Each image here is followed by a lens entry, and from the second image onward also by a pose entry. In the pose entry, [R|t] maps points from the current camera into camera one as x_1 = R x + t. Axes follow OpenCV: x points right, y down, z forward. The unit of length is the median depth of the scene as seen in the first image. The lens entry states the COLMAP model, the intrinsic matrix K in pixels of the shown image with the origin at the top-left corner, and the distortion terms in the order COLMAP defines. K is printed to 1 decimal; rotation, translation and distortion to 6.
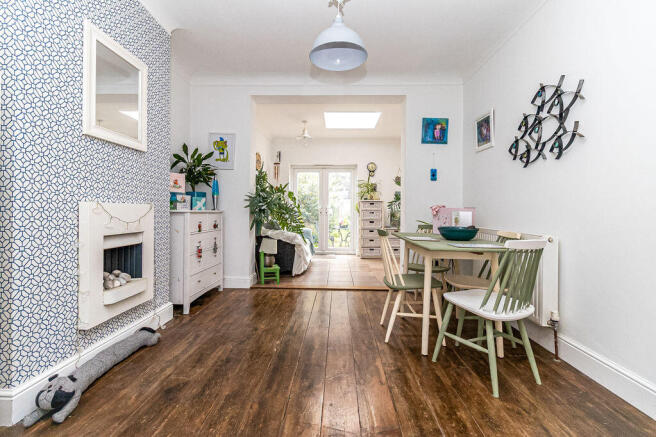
lens RADIAL K [[299.5, 0, 327.6], [0, 299.5, 213.6], [0, 0, 1]] dist [0.001265, -0.000412]
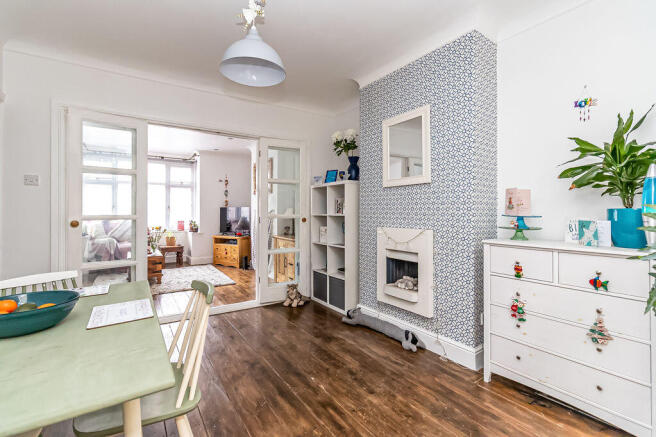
lens RADIAL K [[299.5, 0, 327.6], [0, 299.5, 213.6], [0, 0, 1]] dist [0.001265, -0.000412]
pose [[-0.815282, -0.006606, -0.579027, 0.376909], [-0.012062, 0.999912, 0.005575, -0.104356], [0.578939, 0.011530, -0.815289, 1.886566]]
